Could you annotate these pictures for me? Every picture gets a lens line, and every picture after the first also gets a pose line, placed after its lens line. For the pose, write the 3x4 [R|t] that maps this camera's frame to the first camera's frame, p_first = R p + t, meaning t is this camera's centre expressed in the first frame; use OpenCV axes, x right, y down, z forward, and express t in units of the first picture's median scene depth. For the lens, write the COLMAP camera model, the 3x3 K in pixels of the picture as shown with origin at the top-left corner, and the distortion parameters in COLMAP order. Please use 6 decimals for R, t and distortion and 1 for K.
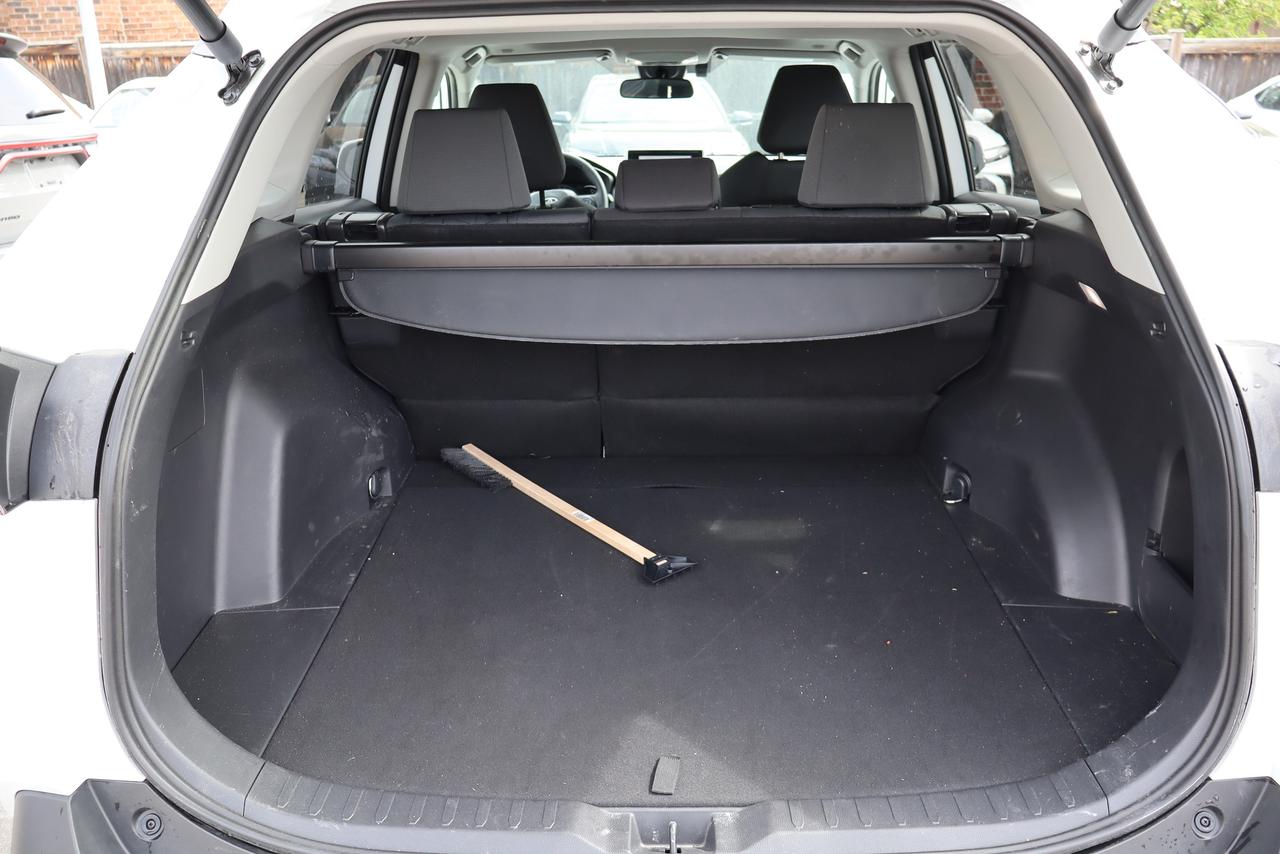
lens RADIAL K [[1049.4, 0, 640.0], [0, 1049.4, 427.0], [0, 0, 1]] dist [0.014009, -0.002658]
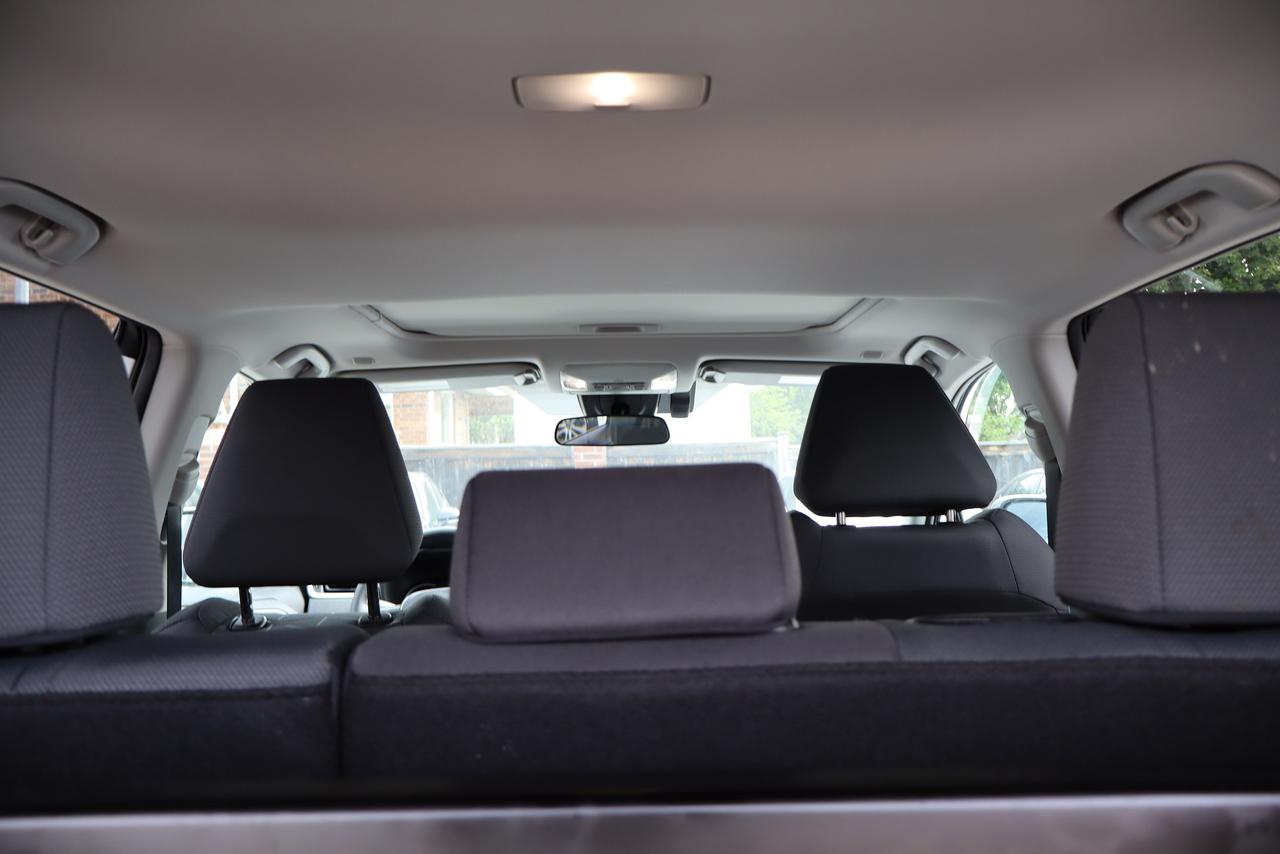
lens RADIAL K [[1049.4, 0, 640.0], [0, 1049.4, 427.0], [0, 0, 1]] dist [0.014009, -0.002658]
pose [[0.999445, -0.001228, 0.033284, 0.014010], [0.013460, 0.928969, -0.369912, -0.102967], [-0.030465, 0.370155, 0.928470, 0.480115]]
